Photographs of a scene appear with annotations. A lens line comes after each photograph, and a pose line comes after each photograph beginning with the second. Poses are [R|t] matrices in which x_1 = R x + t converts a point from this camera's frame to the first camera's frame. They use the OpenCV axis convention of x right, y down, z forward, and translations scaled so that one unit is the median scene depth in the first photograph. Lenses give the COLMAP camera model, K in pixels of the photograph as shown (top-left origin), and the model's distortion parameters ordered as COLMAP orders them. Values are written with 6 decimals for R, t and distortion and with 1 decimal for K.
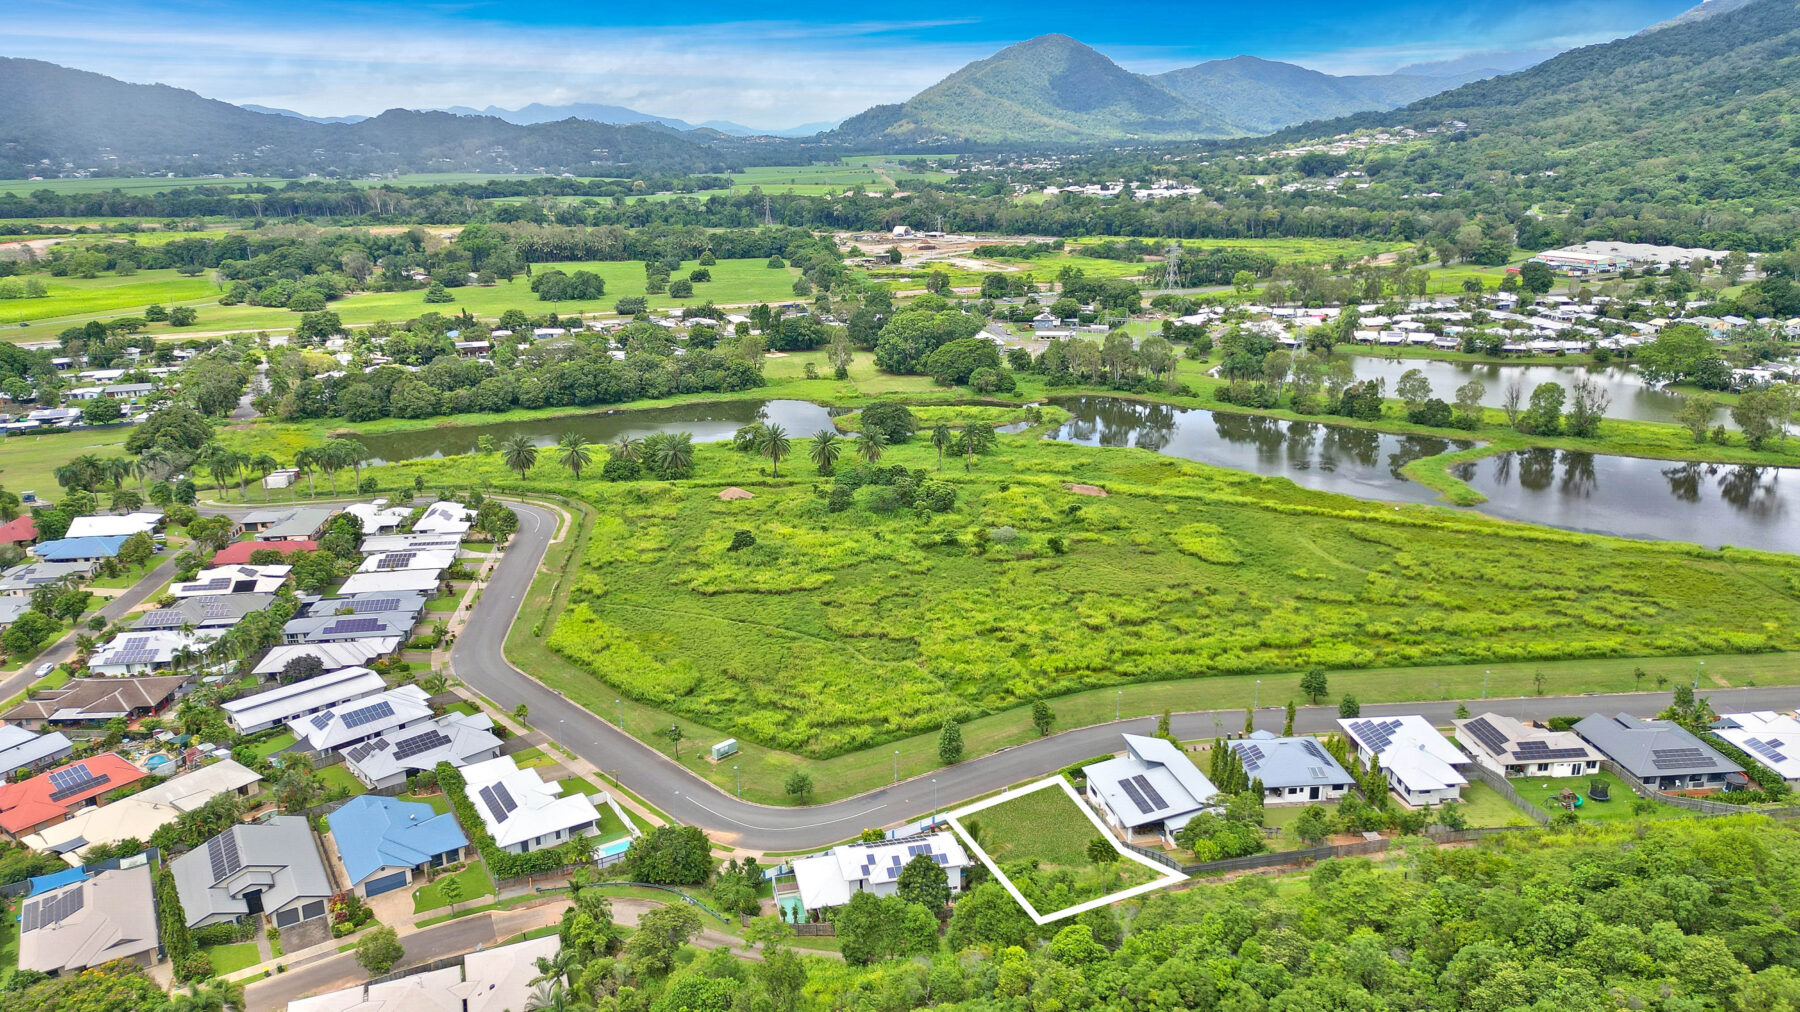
lens RADIAL K [[1302.4, 0, 881.2], [0, 1302.4, 511.1], [0, 0, 1]] dist [0.004794, -0.006581]
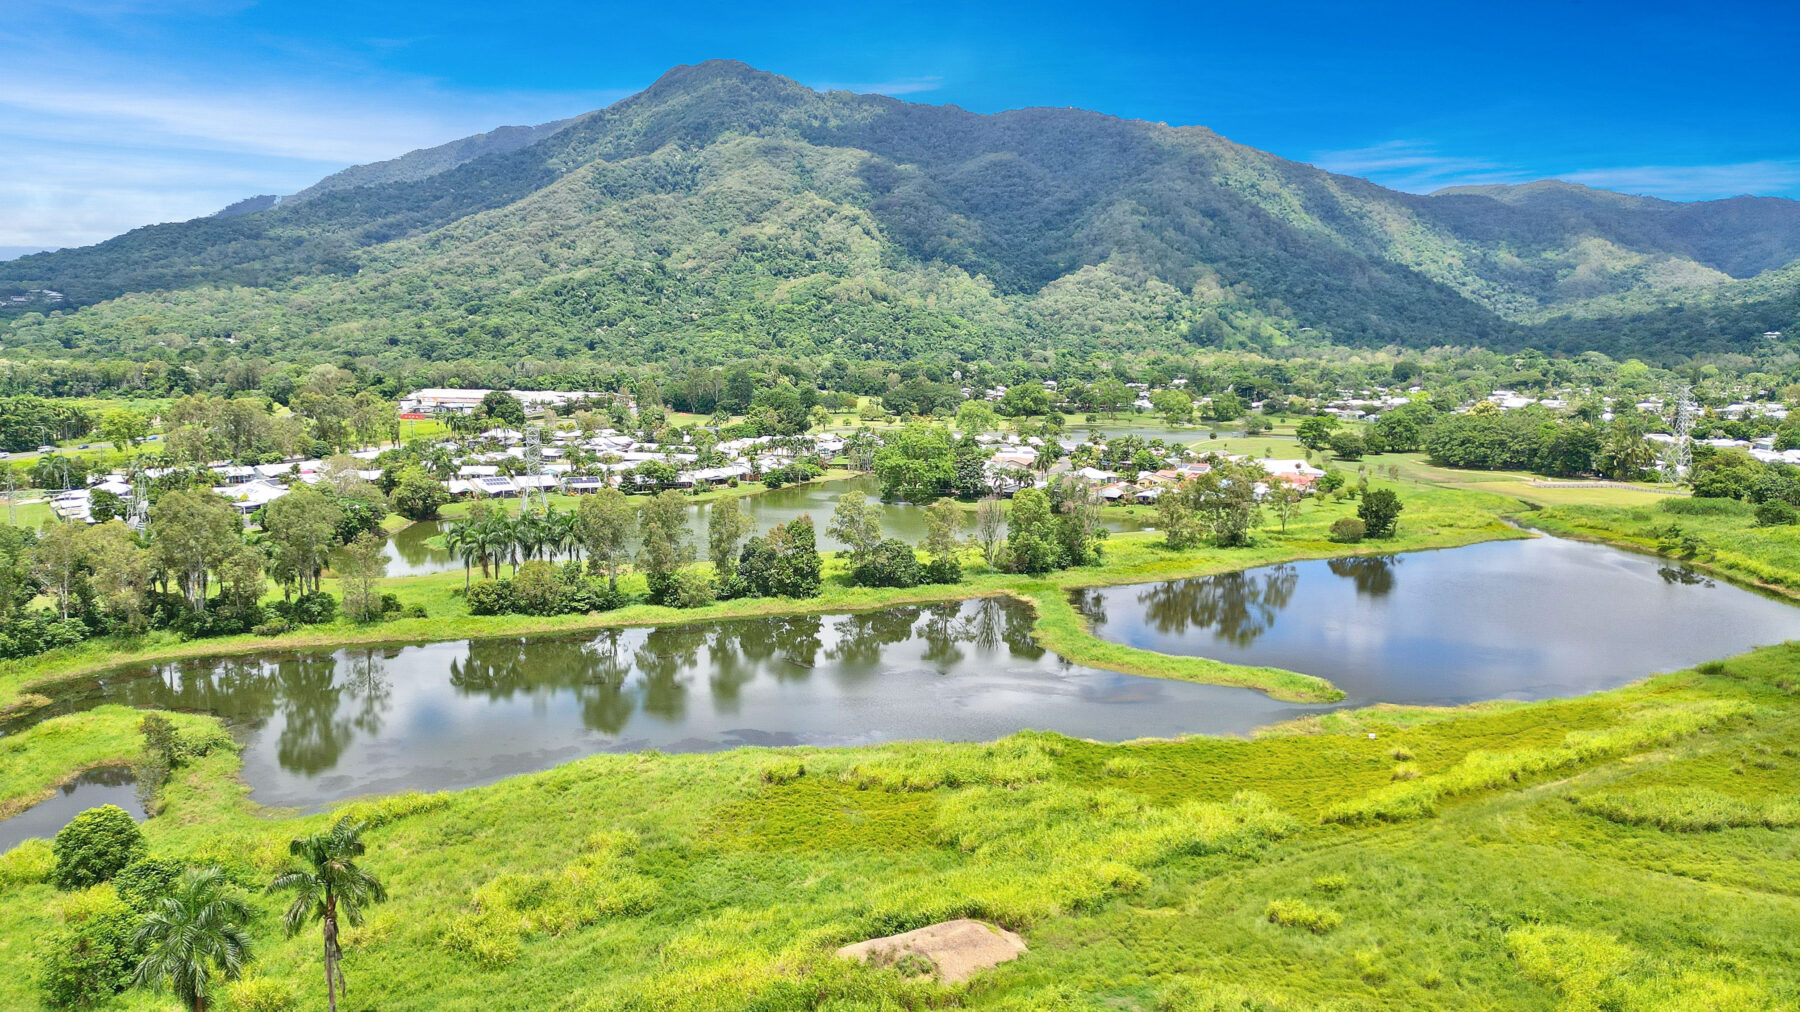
lens RADIAL K [[1302.4, 0, 881.2], [0, 1302.4, 511.1], [0, 0, 1]] dist [0.004794, -0.006581]
pose [[0.497807, -0.090959, 0.862505, -0.056163], [0.229447, 0.972864, -0.029831, -0.077308], [-0.836387, 0.212750, 0.505168, 0.678545]]
